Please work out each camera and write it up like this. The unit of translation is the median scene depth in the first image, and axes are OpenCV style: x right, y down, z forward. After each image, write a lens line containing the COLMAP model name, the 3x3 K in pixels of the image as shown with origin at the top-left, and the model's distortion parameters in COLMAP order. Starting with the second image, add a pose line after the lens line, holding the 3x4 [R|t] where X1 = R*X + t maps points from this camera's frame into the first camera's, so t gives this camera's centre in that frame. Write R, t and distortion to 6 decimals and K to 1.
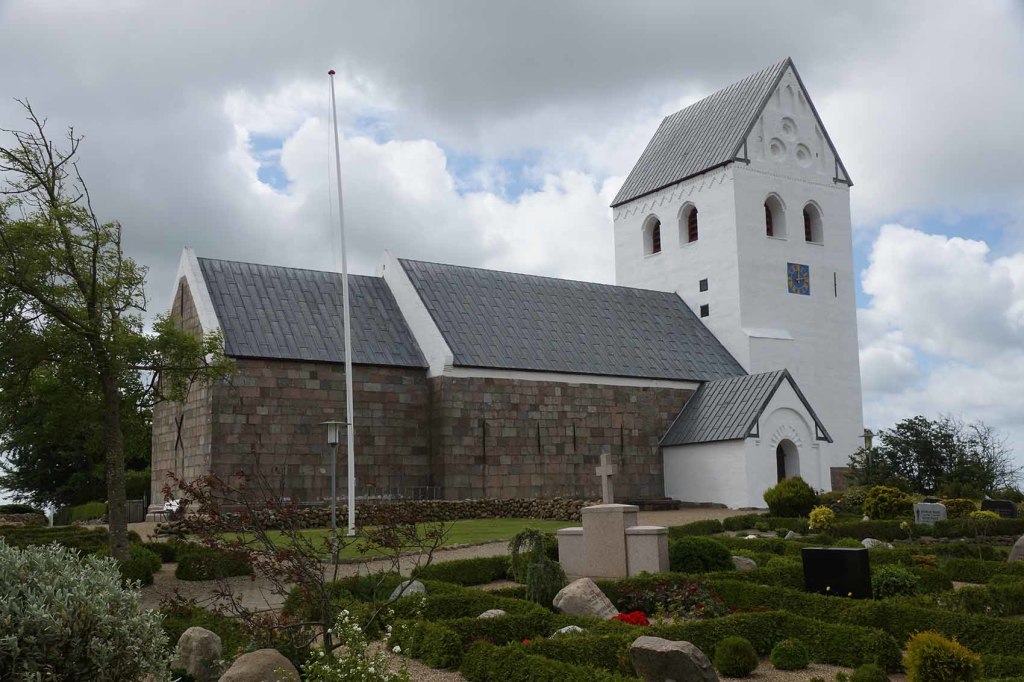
lens RADIAL K [[1011.2, 0, 512.0], [0, 1011.2, 341.0], [0, 0, 1]] dist [0.023420, 0.003466]
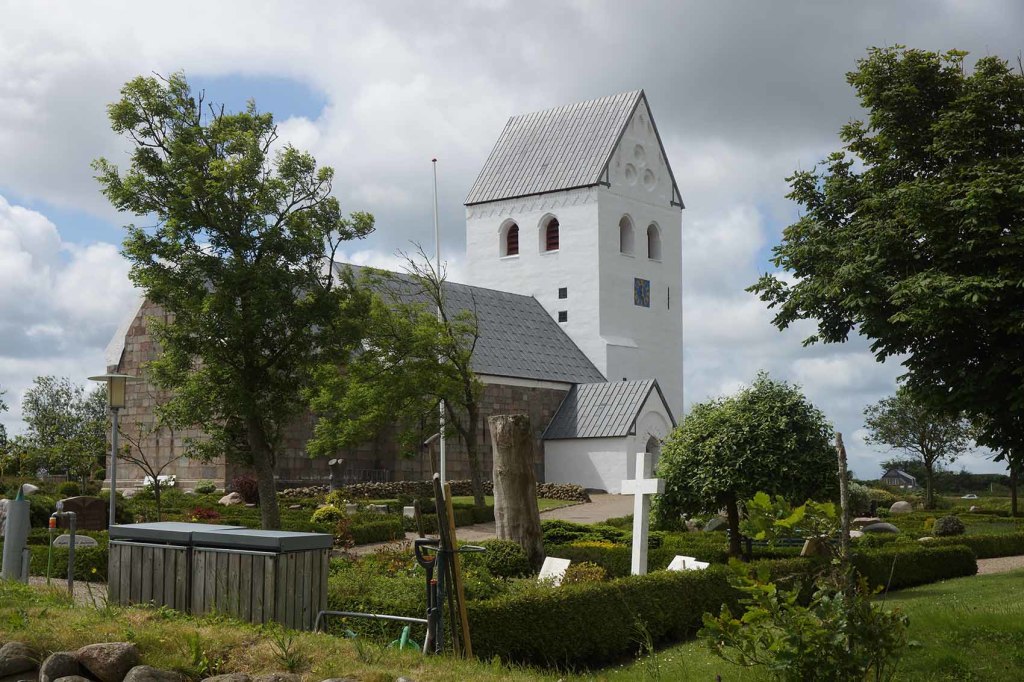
lens RADIAL K [[1315.9, 0, 512.0], [0, 1315.9, 341.0], [0, 0, 1]] dist [-0.023619, -0.009194]
pose [[0.951204, 0.052644, 0.304038, -0.293934], [-0.064679, 0.997466, 0.029642, -0.041861], [-0.301707, -0.047860, 0.952199, -0.344727]]
